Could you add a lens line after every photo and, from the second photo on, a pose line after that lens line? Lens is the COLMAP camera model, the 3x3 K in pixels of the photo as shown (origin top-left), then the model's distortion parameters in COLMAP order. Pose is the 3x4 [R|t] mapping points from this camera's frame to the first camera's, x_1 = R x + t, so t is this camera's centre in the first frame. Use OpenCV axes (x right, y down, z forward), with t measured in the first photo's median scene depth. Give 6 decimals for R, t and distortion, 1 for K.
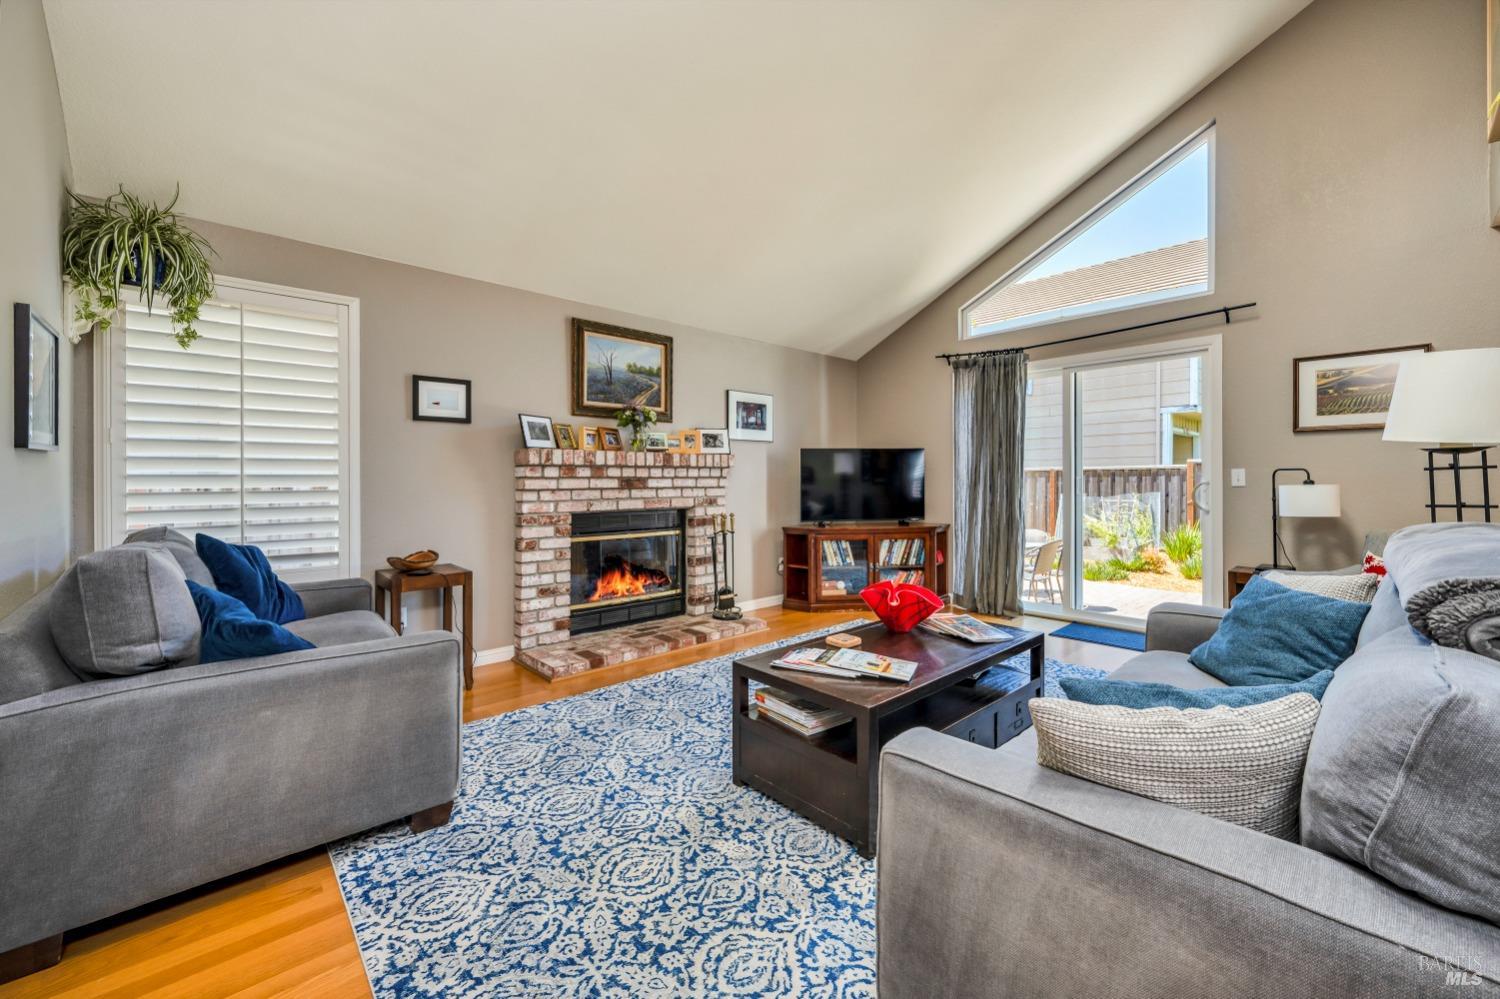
lens RADIAL K [[595.8, 0, 753.8], [0, 595.8, 487.2], [0, 0, 1]] dist [0.001755, 0.000161]
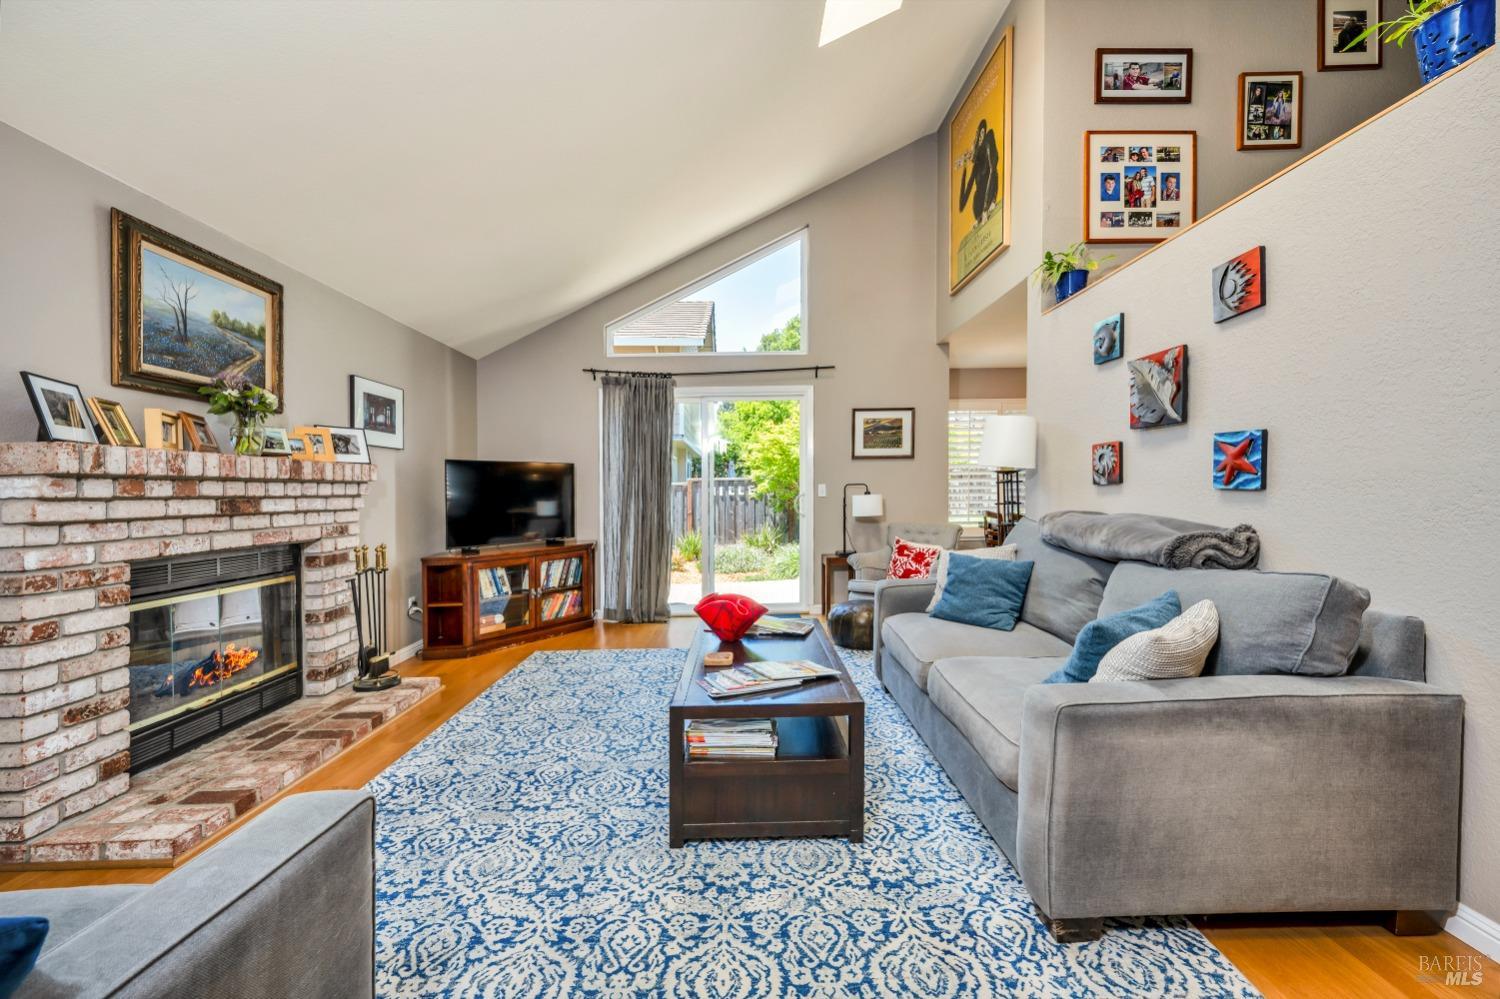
lens RADIAL K [[595.8, 0, 755.8], [0, 595.8, 509.5], [0, 0, 1]] dist [0.001755, 0.000161]
pose [[0.667000, -0.030291, 0.744442, -0.302990], [0.025275, 0.999518, 0.018025, -0.000788], [-0.744629, 0.006793, 0.667444, 0.176182]]
